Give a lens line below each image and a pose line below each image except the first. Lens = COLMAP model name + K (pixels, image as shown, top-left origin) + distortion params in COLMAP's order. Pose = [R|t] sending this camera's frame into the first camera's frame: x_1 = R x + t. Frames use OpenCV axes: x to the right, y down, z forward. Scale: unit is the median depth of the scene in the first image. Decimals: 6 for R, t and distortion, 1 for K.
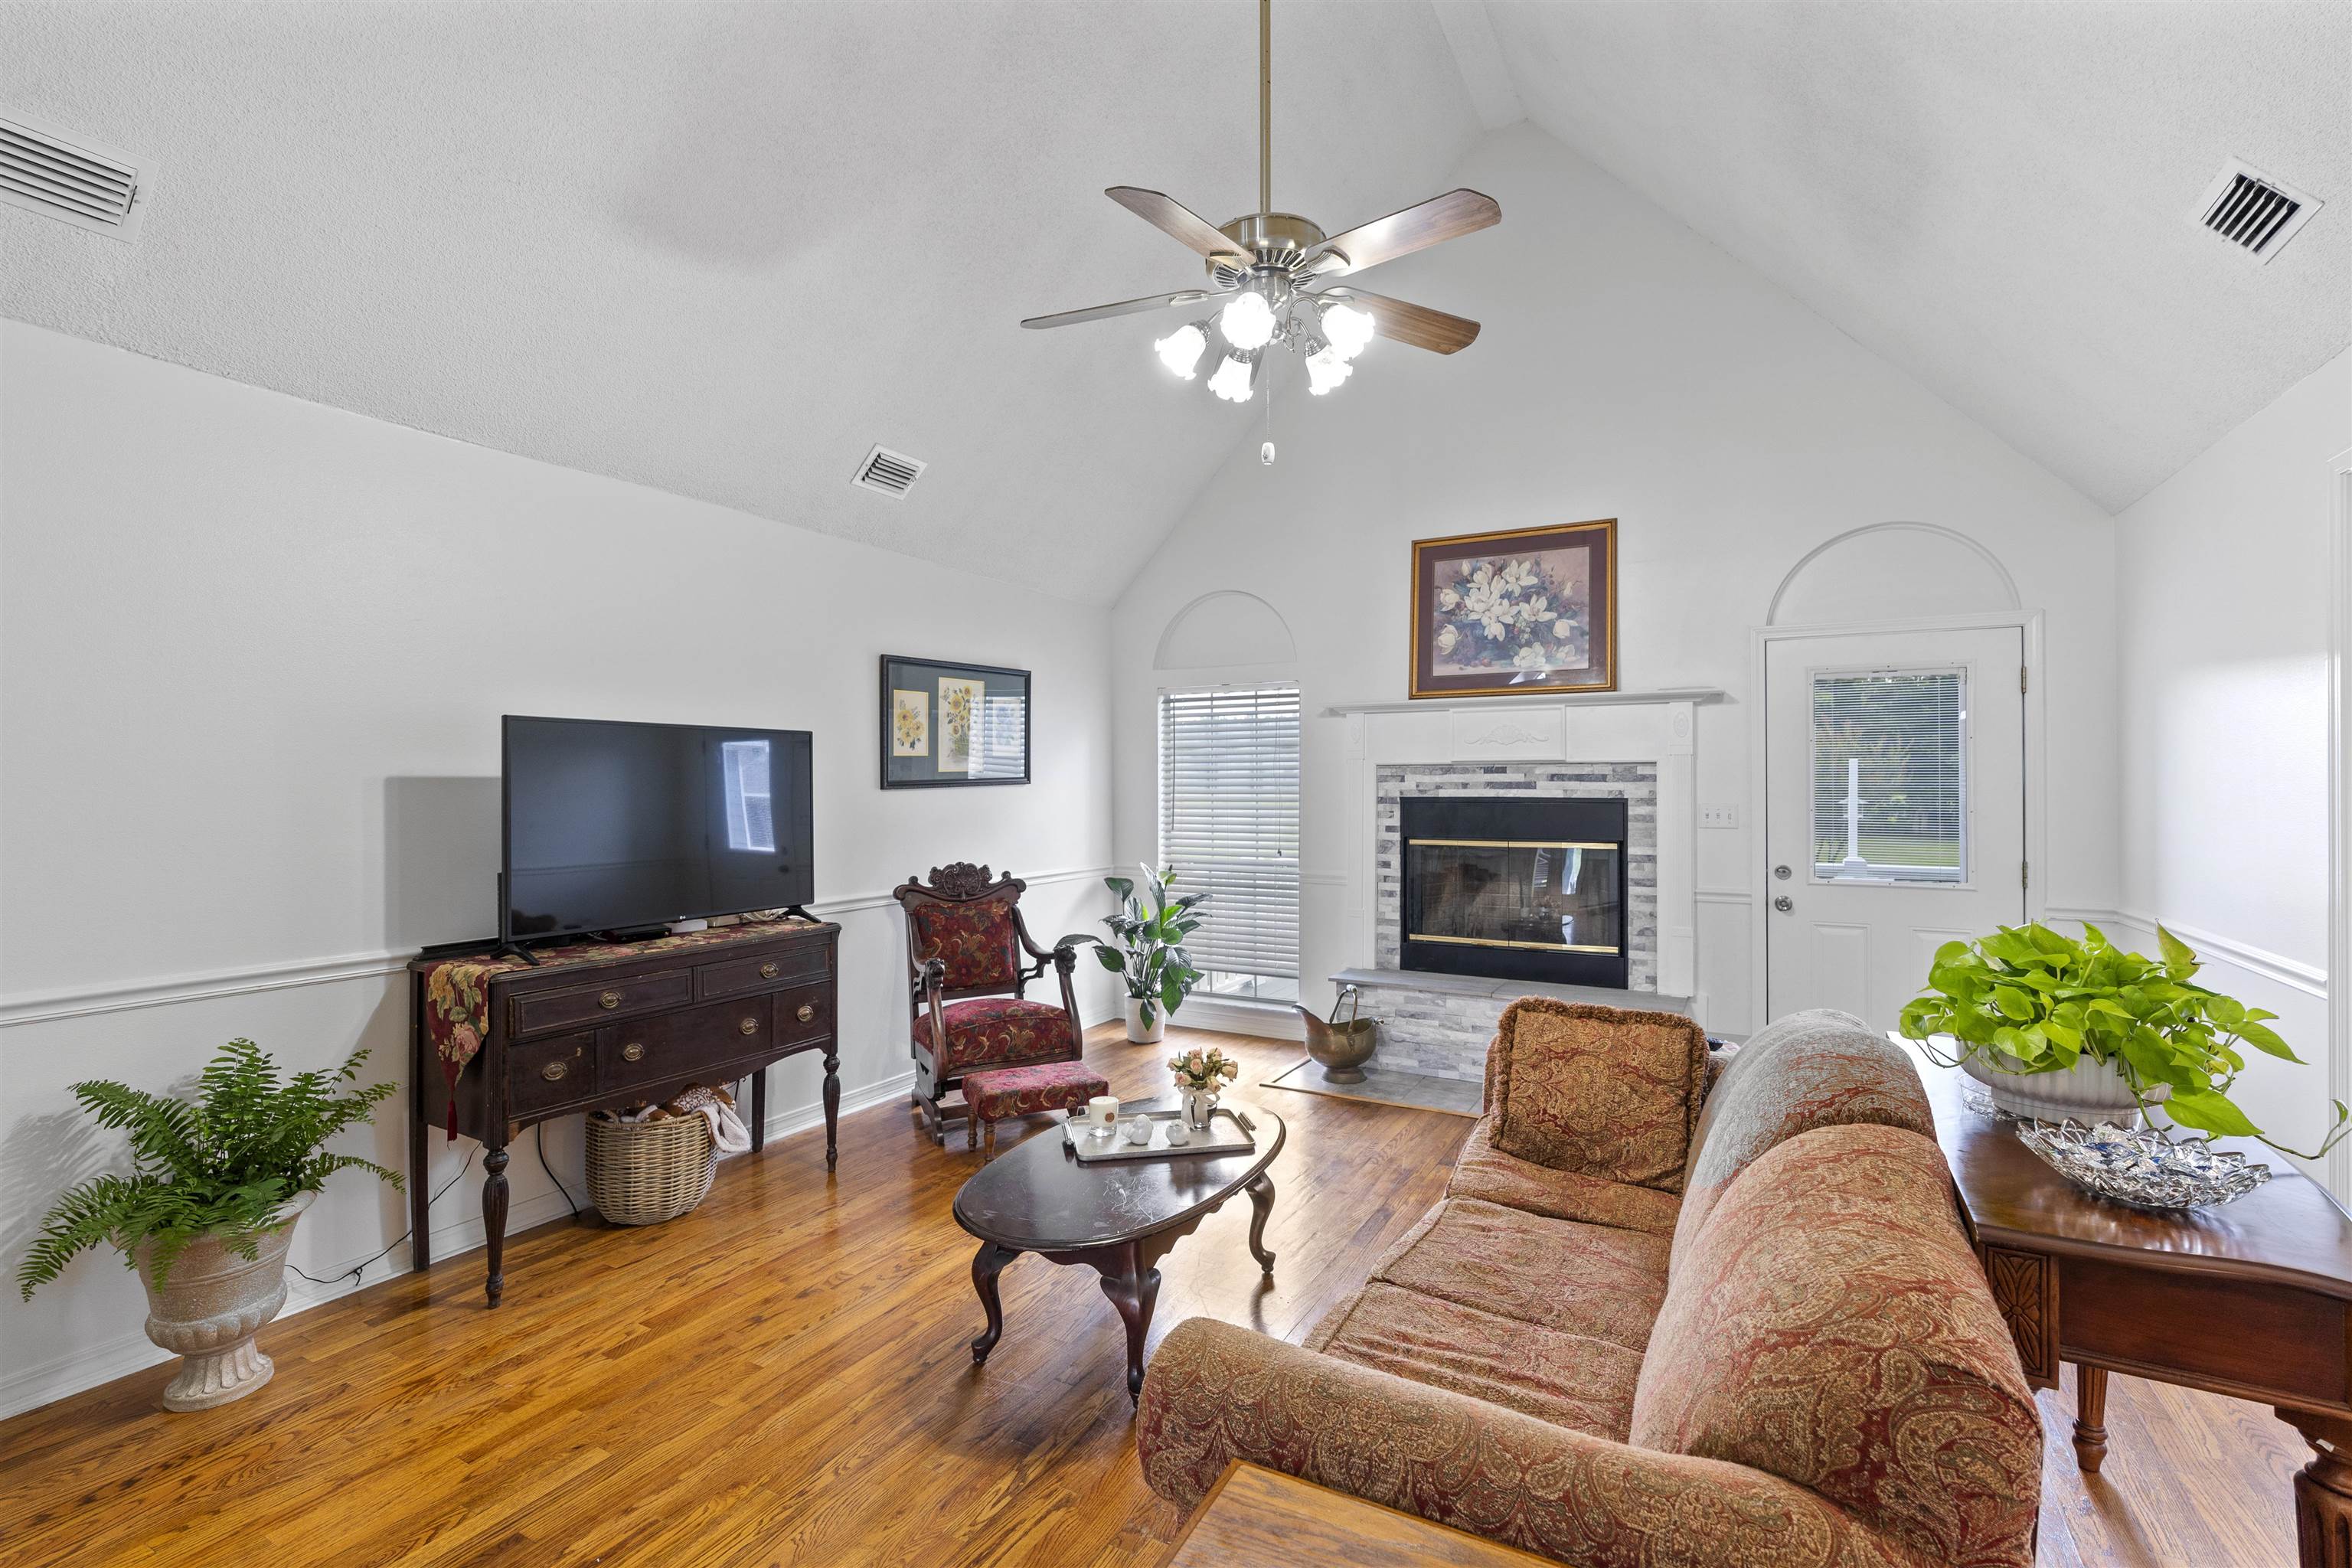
lens RADIAL K [[1058.4, 0, 1182.1], [0, 1058.4, 773.9], [0, 0, 1]] dist [-0.000669, 0.000055]
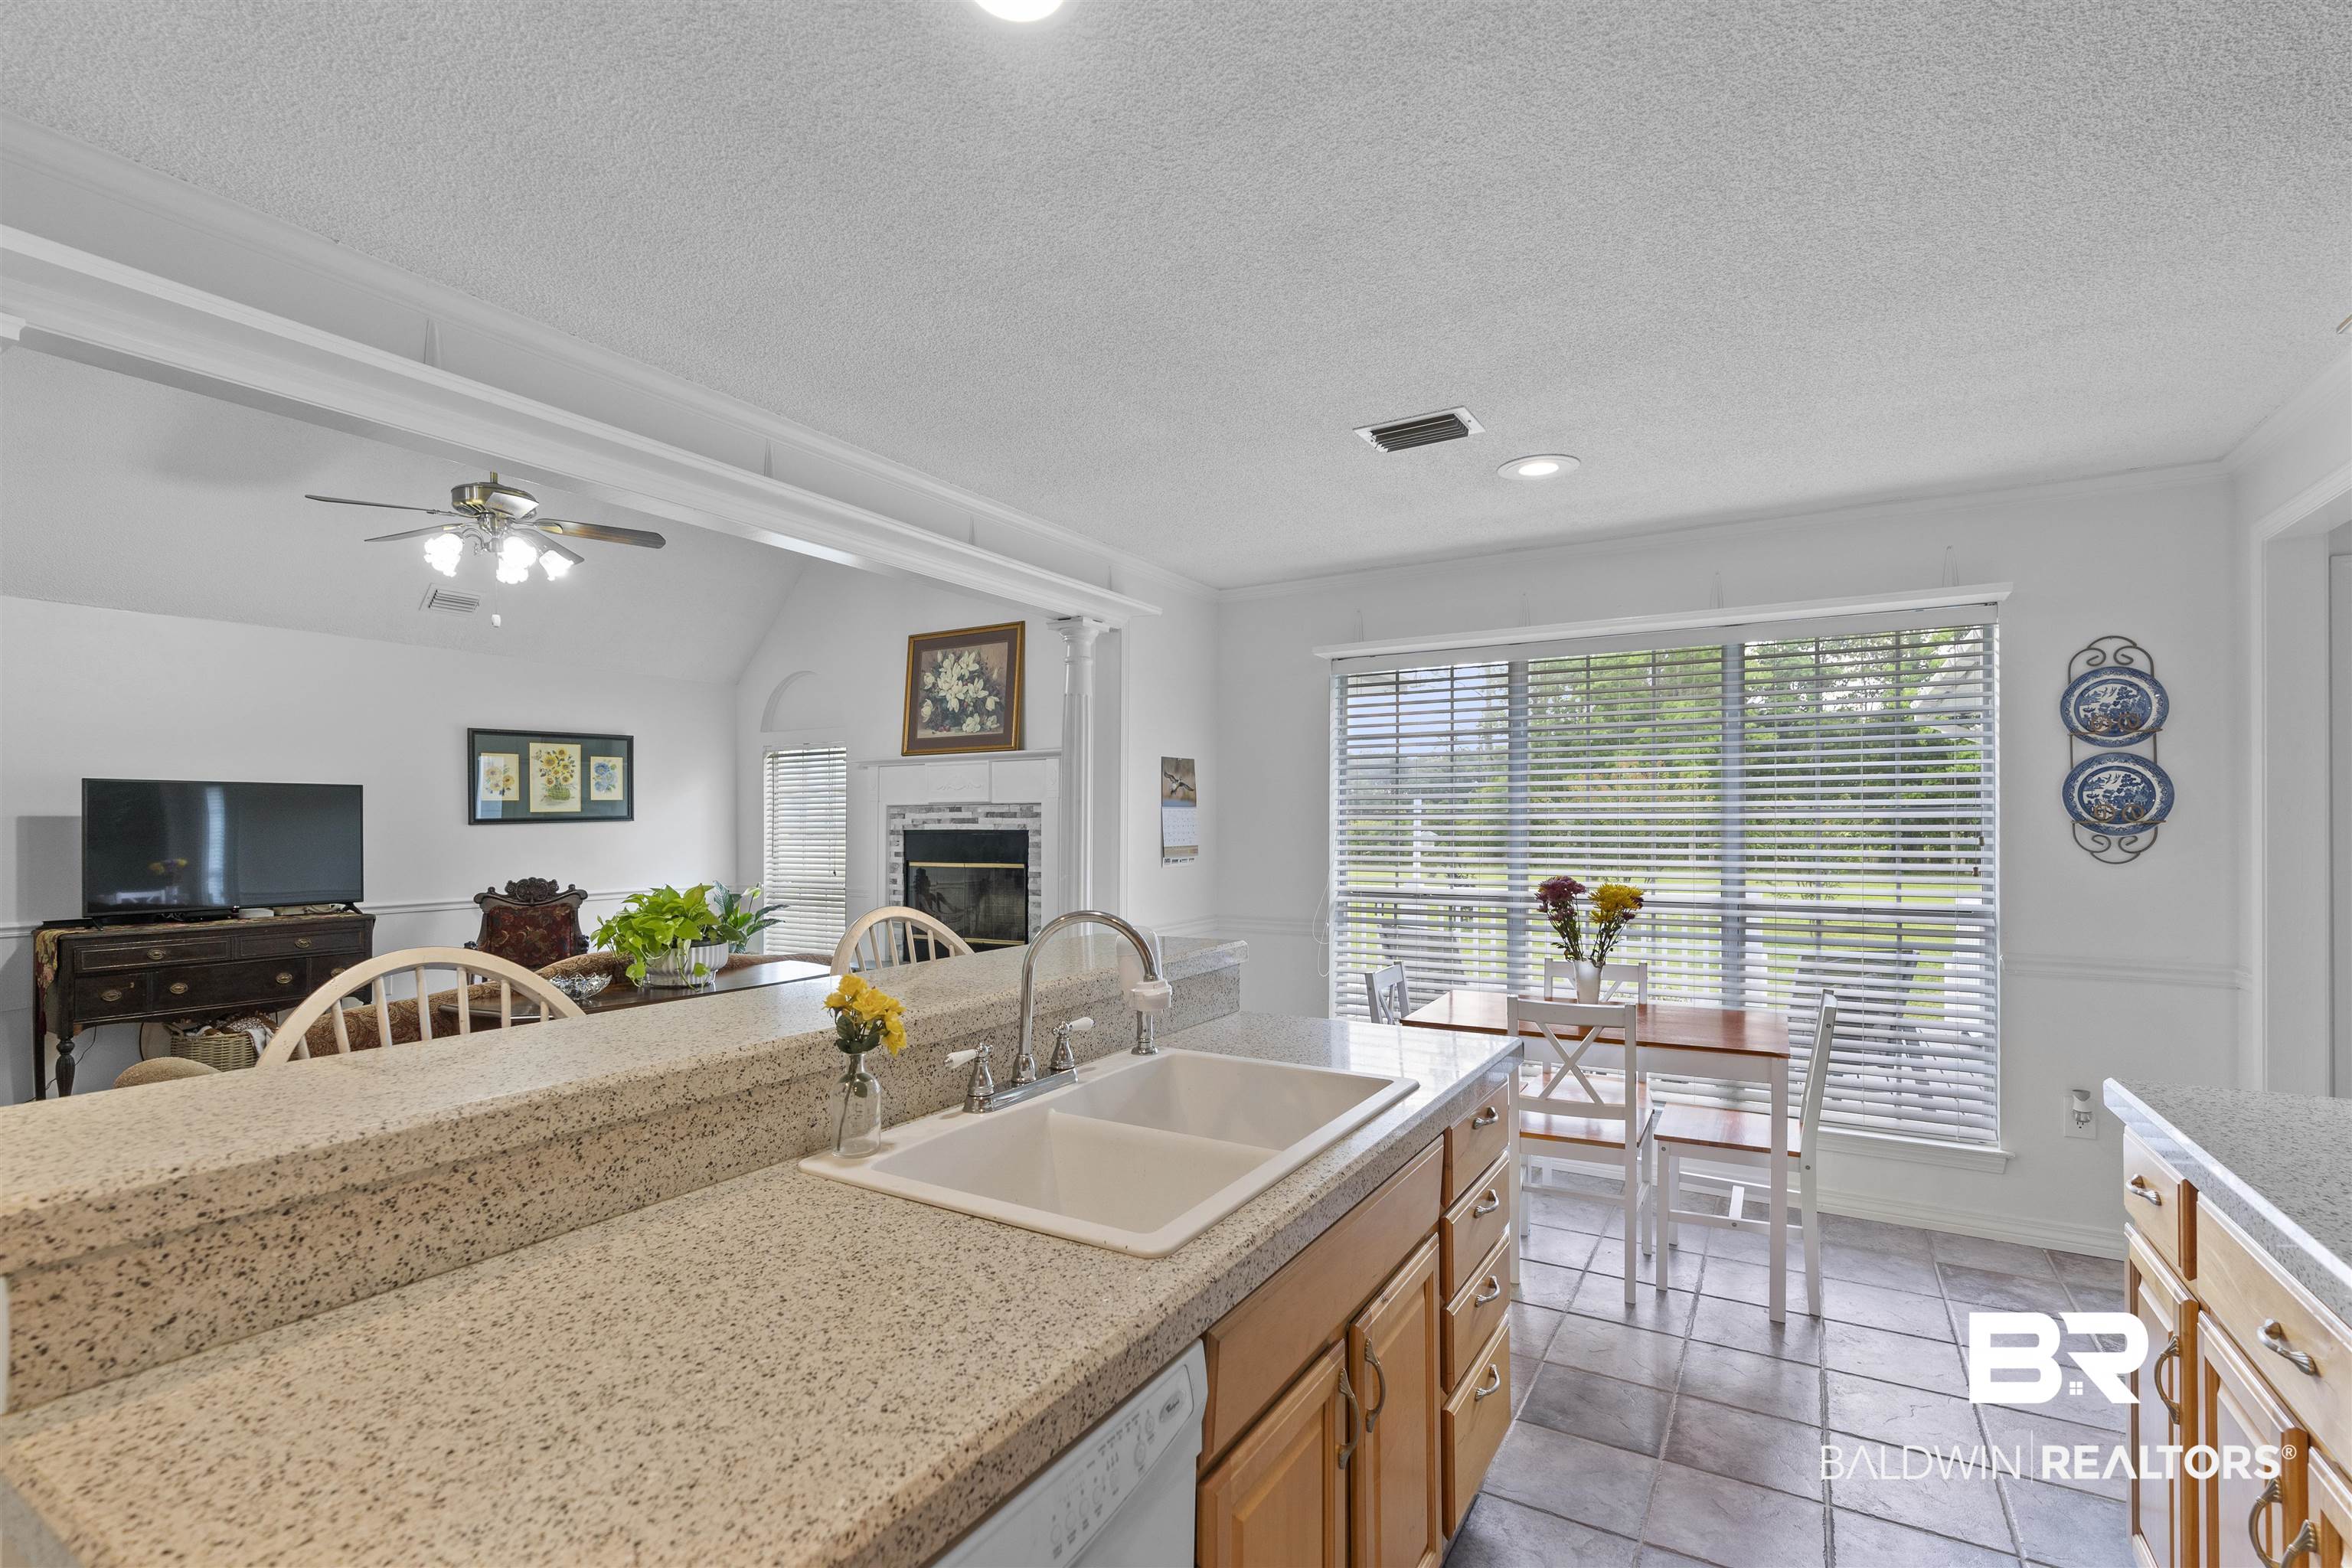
lens RADIAL K [[1057.9, 0, 1167.1], [0, 1057.9, 812.1], [0, 0, 1]] dist [-0.001817, 0.000098]
pose [[0.999172, -0.002994, -0.040570, 0.646394], [0.002968, 0.999995, -0.000700, 0.001596], [0.040571, 0.000579, 0.999176, -0.331474]]
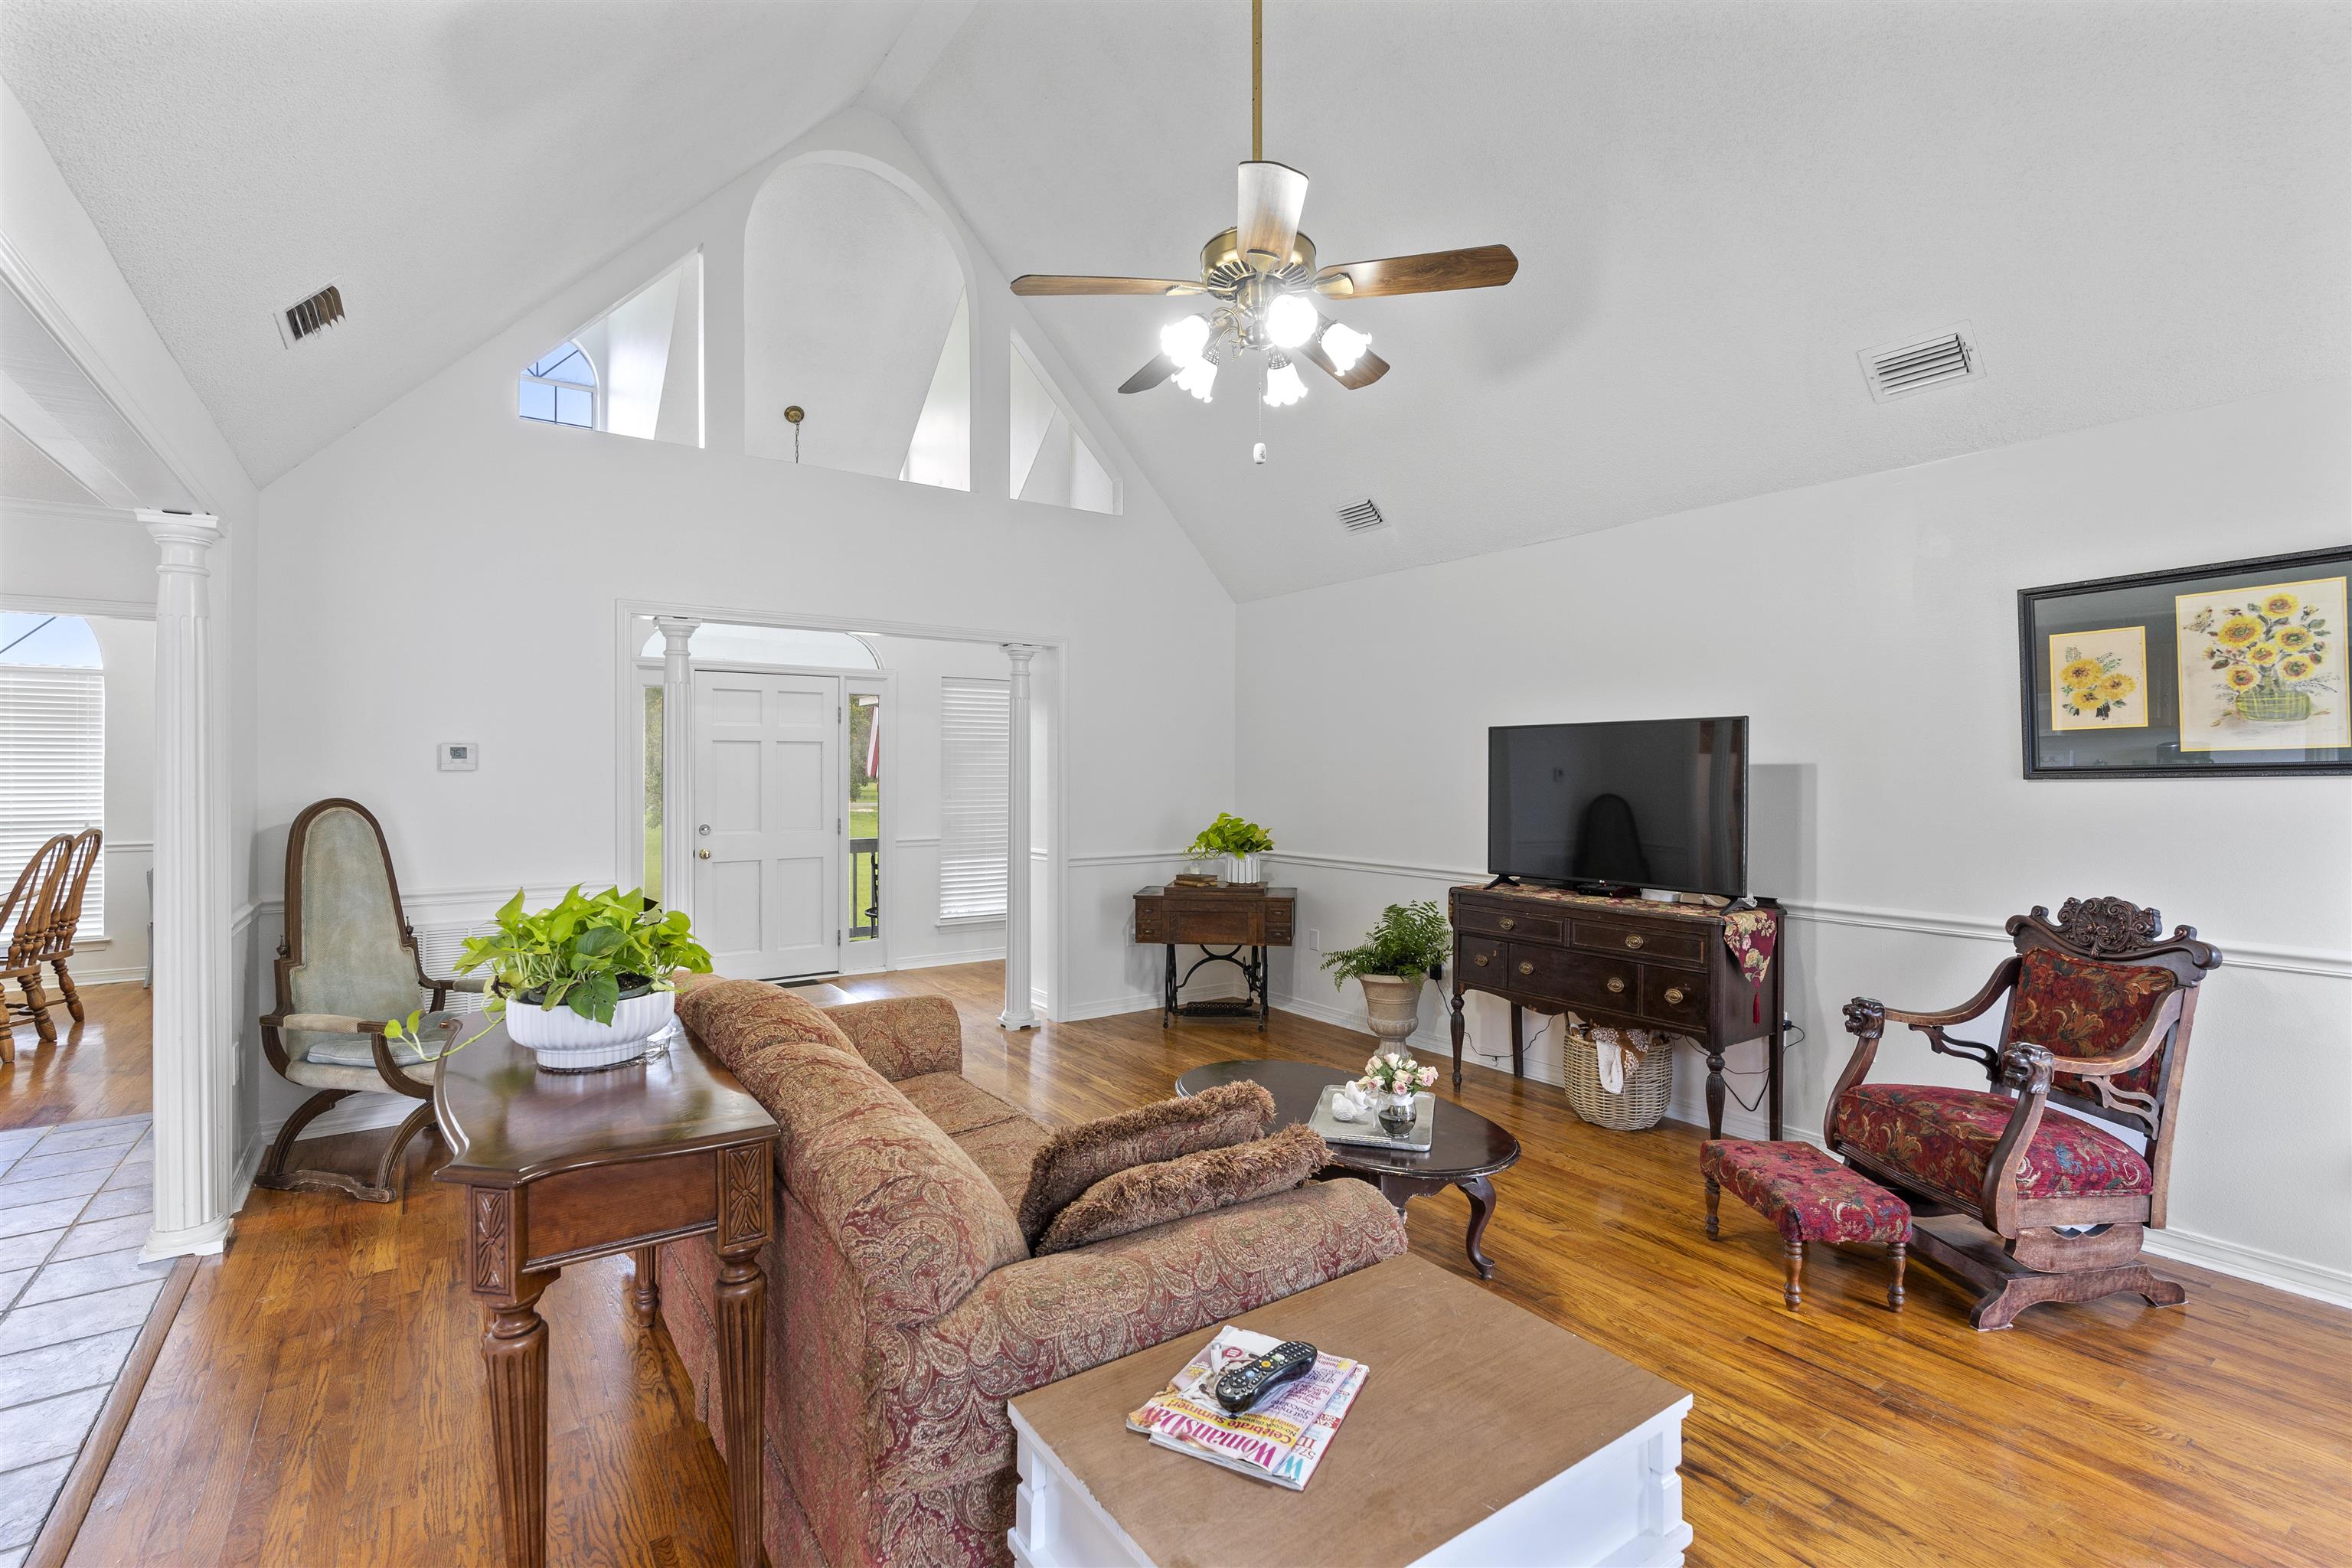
lens RADIAL K [[1058.4, 0, 1182.1], [0, 1058.4, 773.9], [0, 0, 1]] dist [-0.000669, 0.000055]
pose [[-0.431946, 0.001431, -0.901898, 0.563380], [0.007324, 0.999971, -0.001922, 0.007722], [0.901870, -0.007436, -0.431944, 0.743672]]
